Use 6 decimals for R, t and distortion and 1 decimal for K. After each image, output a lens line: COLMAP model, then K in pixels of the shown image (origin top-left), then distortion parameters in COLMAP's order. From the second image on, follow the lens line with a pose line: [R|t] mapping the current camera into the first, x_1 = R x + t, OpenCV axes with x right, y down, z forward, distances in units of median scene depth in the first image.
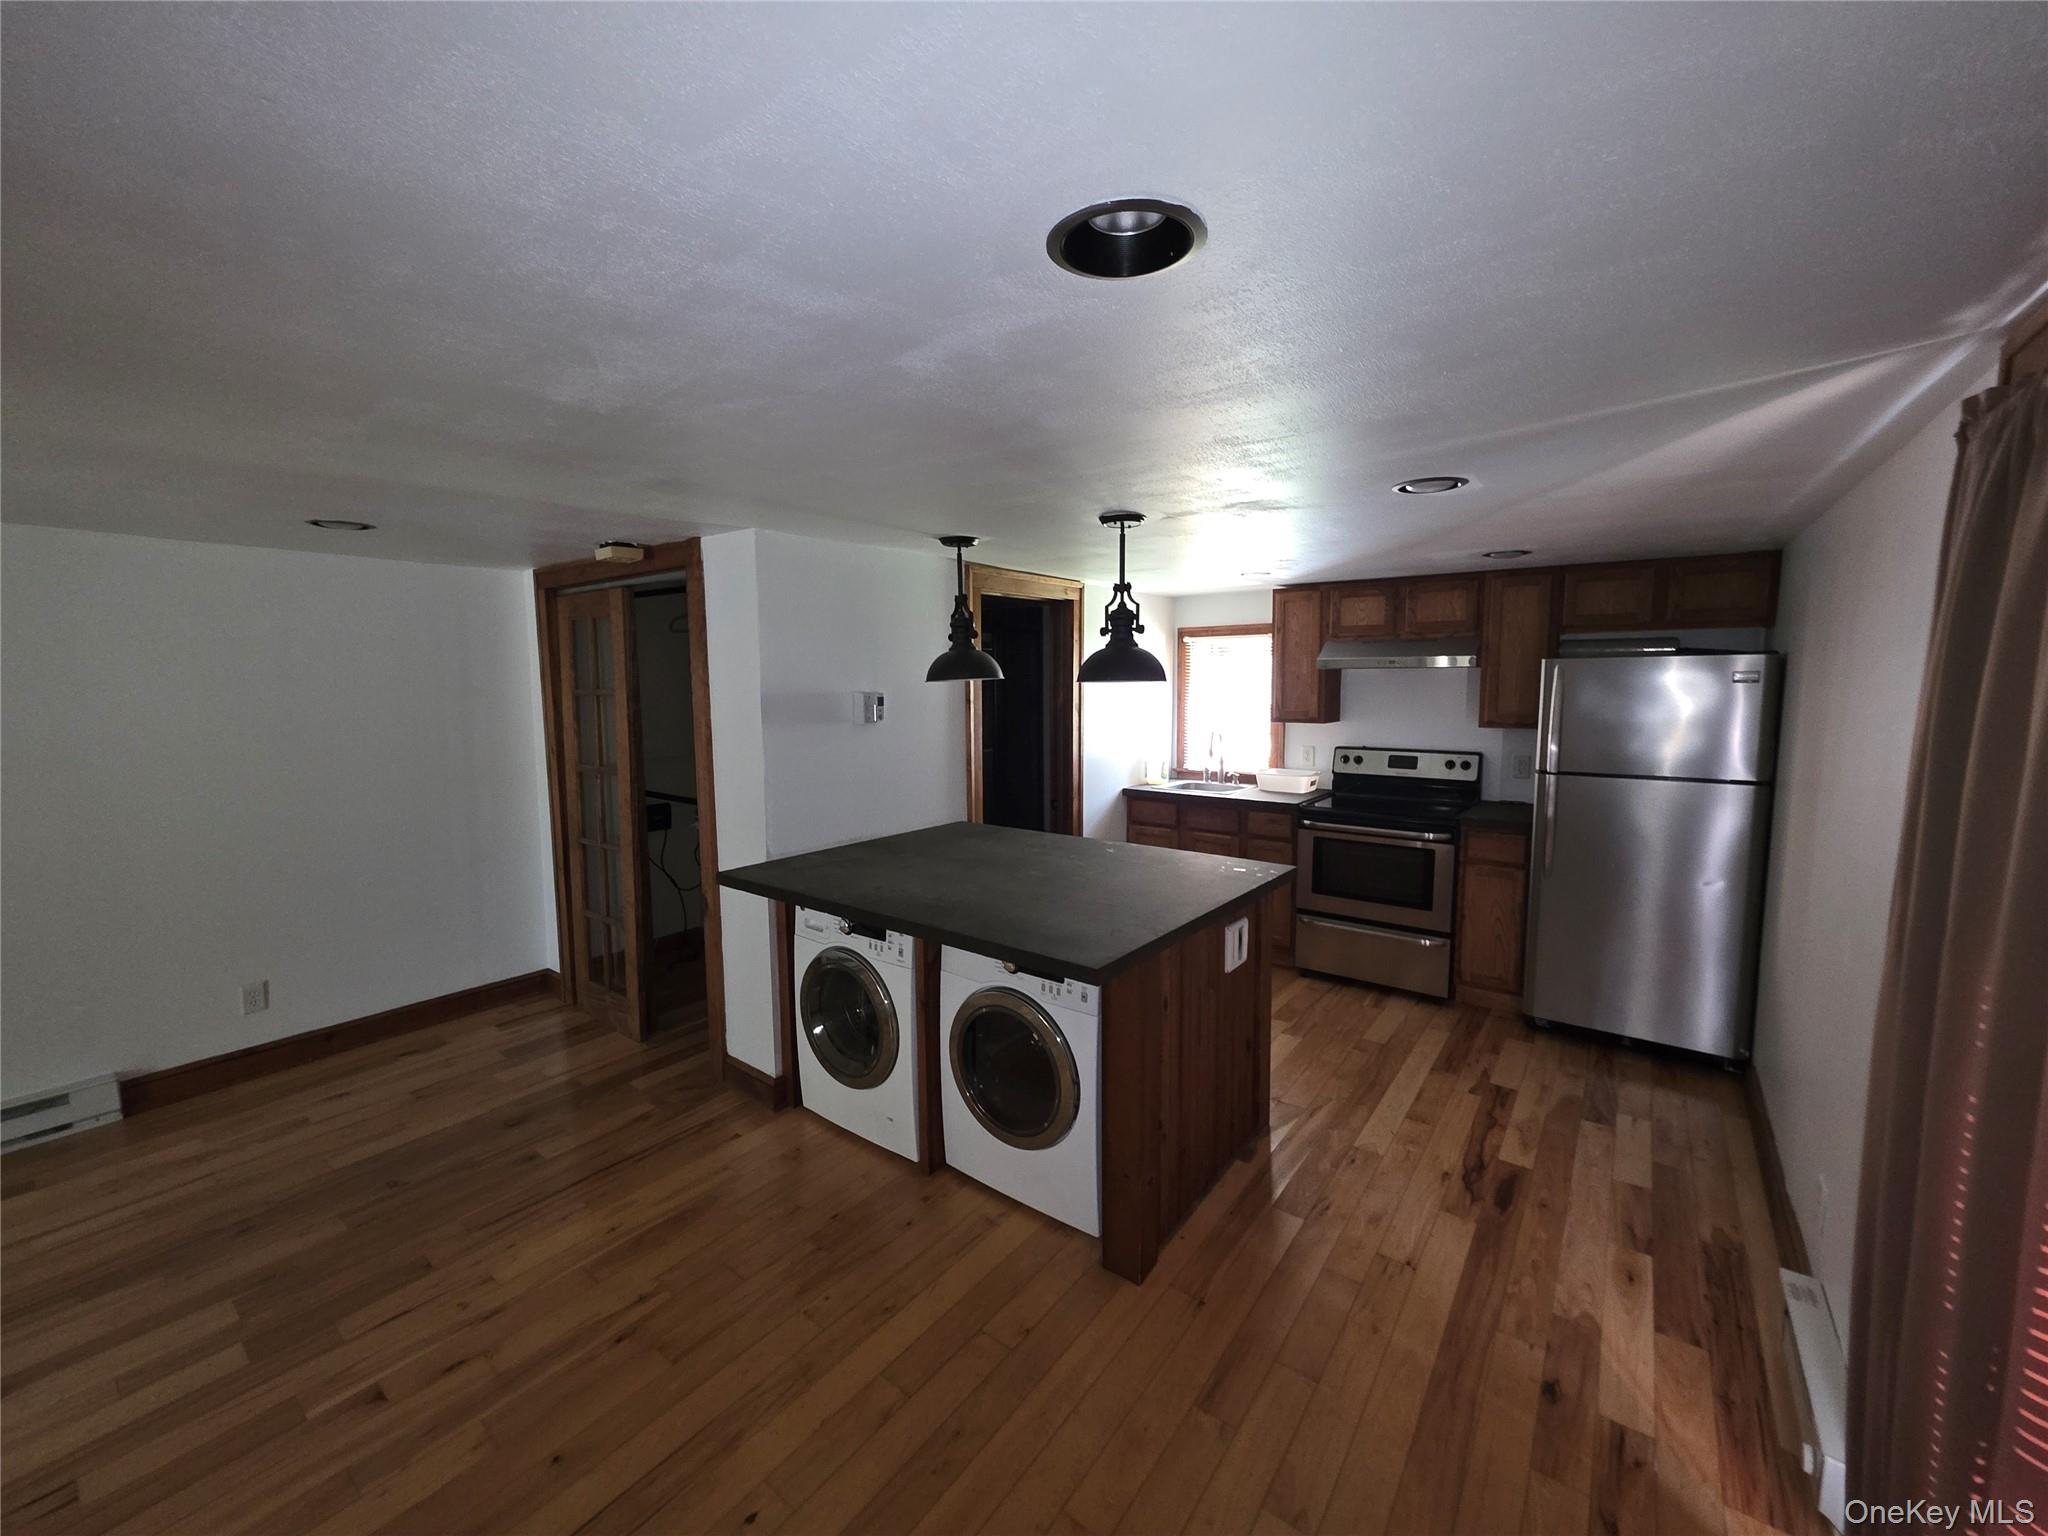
lens RADIAL K [[802.9, 0, 1019.7], [0, 802.9, 764.6], [0, 0, 1]] dist [-0.000566, -0.000093]
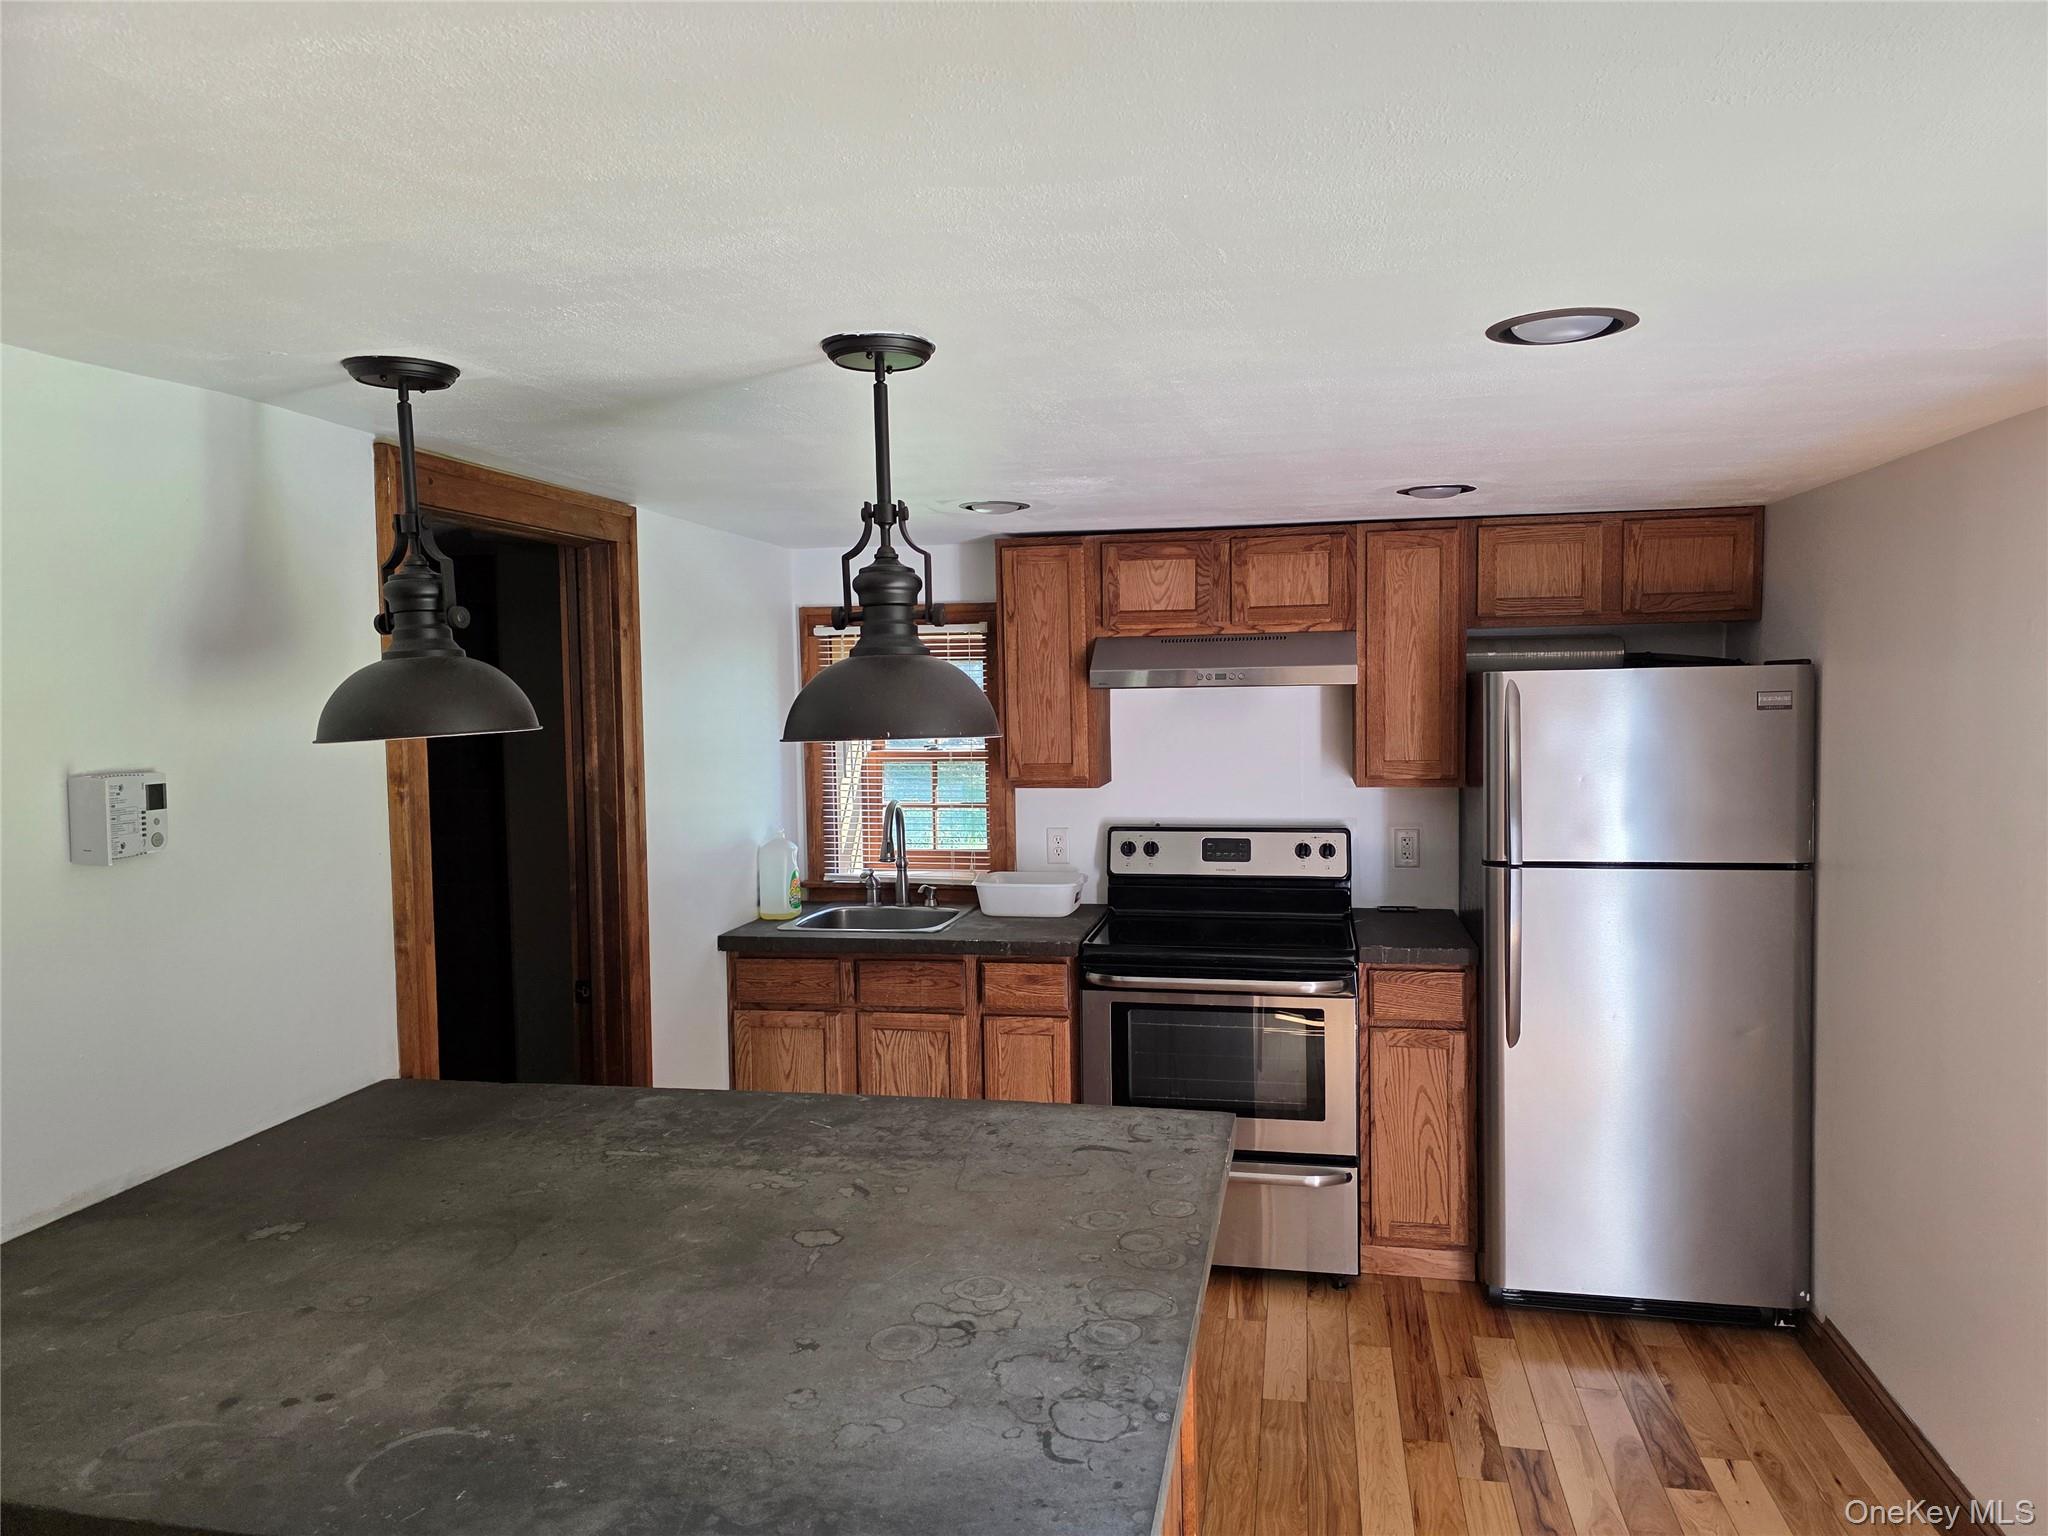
lens RADIAL K [[1362.4, 0, 1042.3], [0, 1362.4, 757.7], [0, 0, 1]] dist [0.011101, -0.001457]
pose [[0.890389, -0.031688, 0.454096, -0.089824], [0.056376, 0.997570, -0.040927, -0.045208], [-0.451696, 0.062041, 0.890012, 0.252941]]
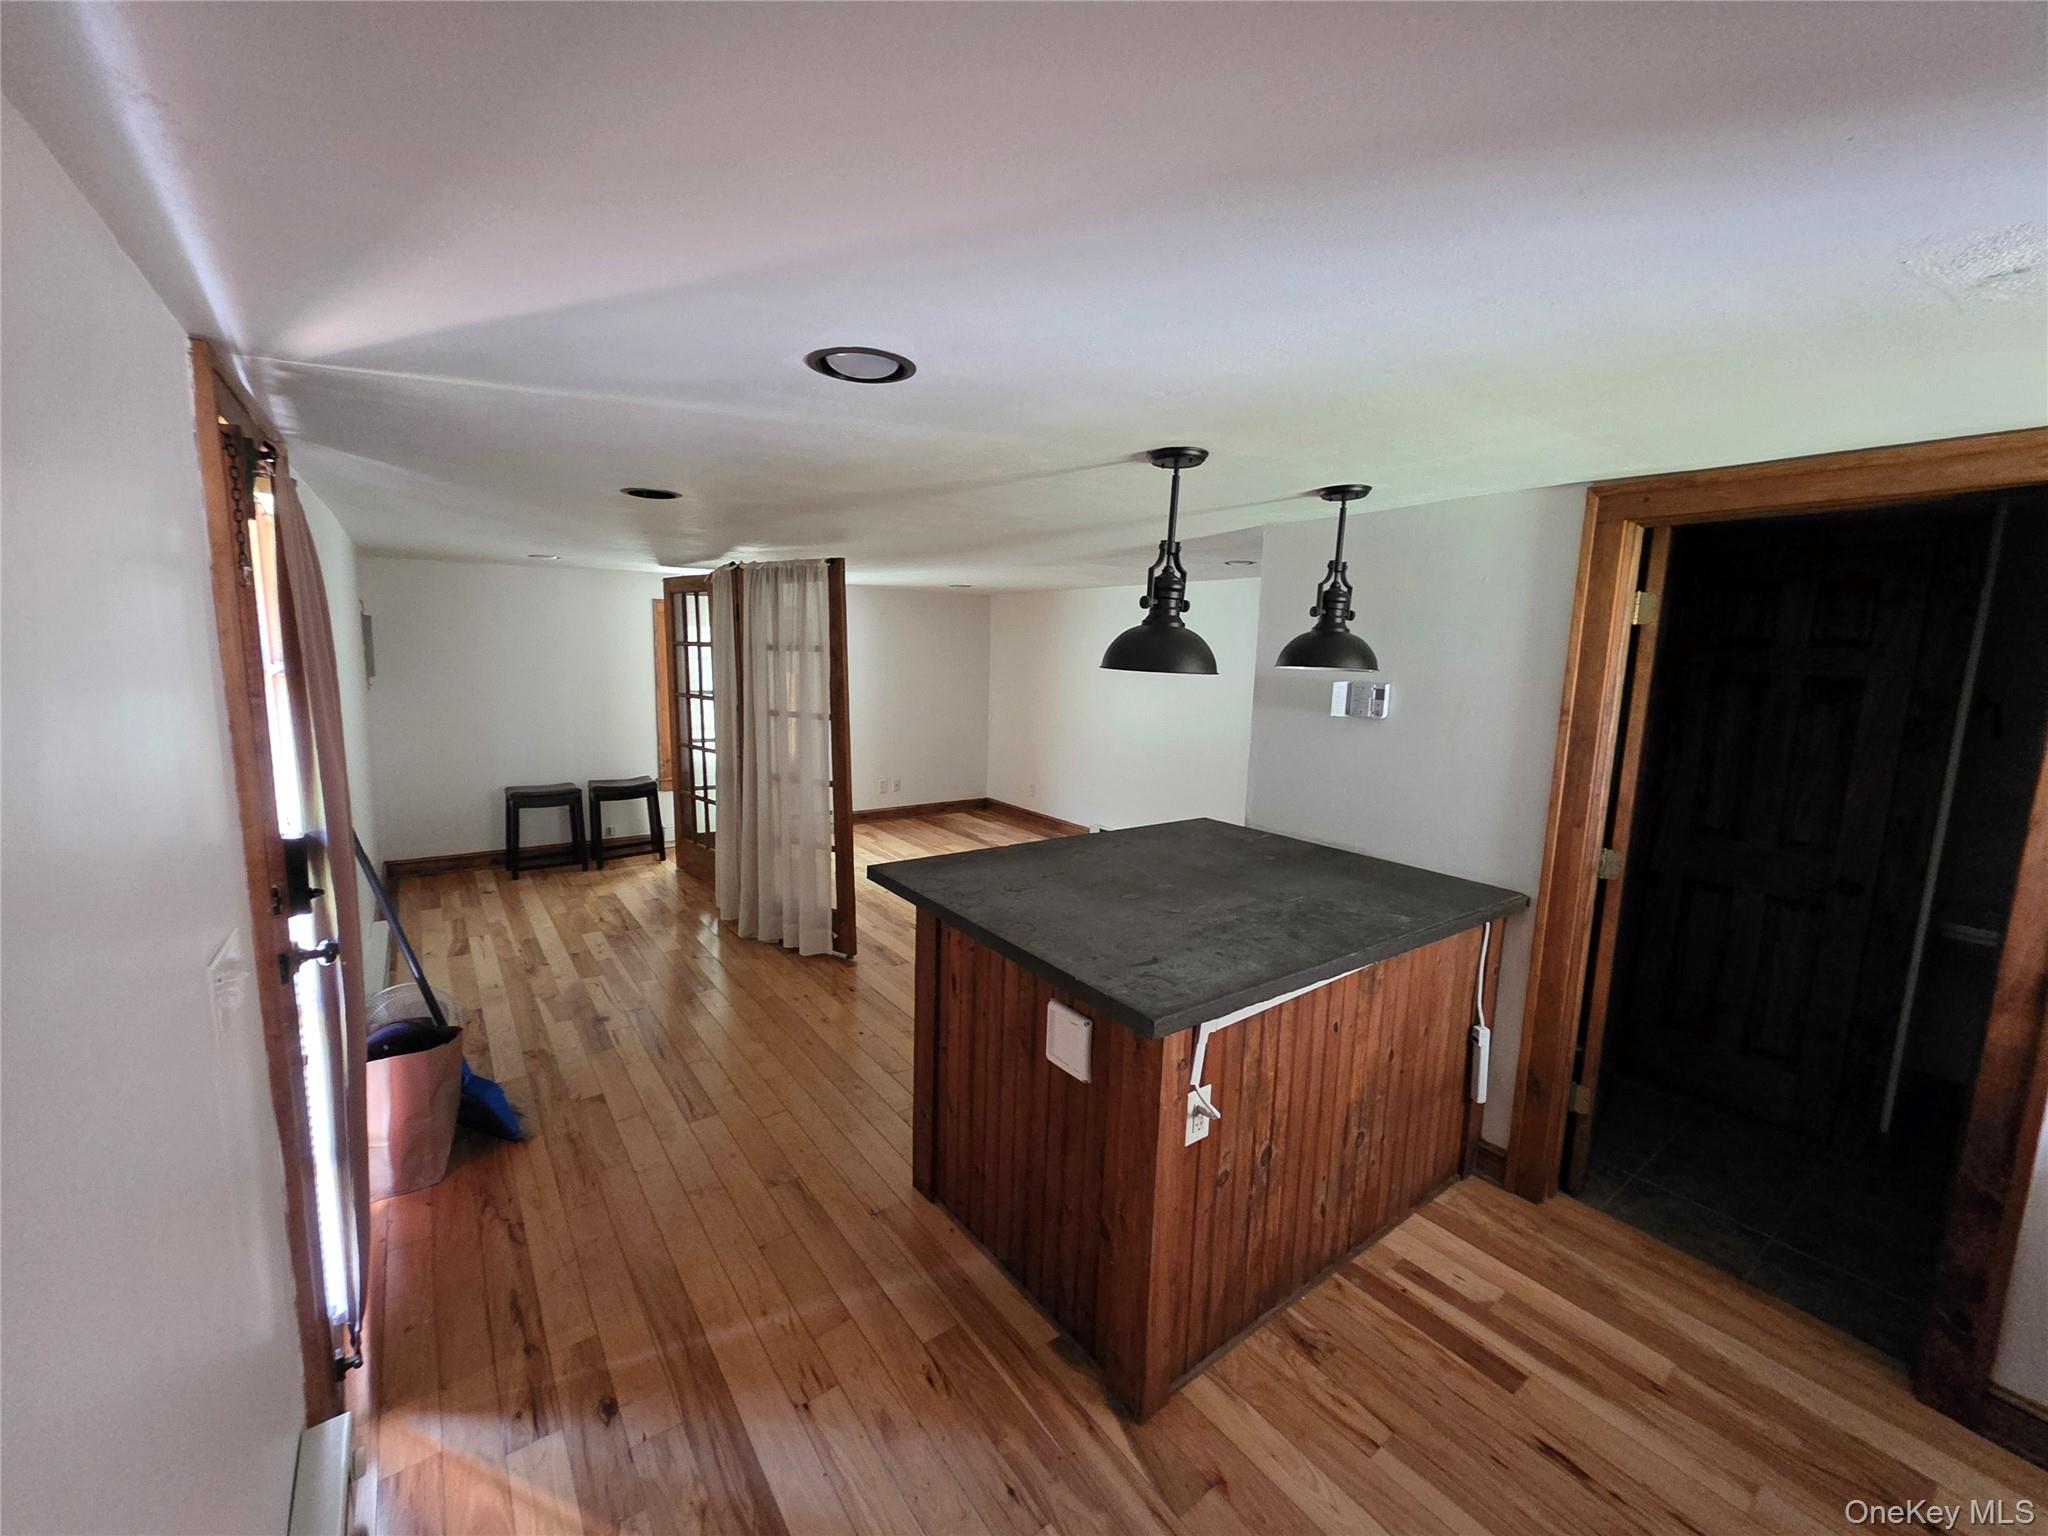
lens RADIAL K [[802.9, 0, 1030.3], [0, 802.9, 765.7], [0, 0, 1]] dist [-0.000566, -0.000093]
pose [[-0.259317, 0.142620, -0.955204, 0.673000], [-0.121548, 0.976353, 0.178775, -0.103411], [0.958113, 0.162463, -0.235850, 0.796314]]
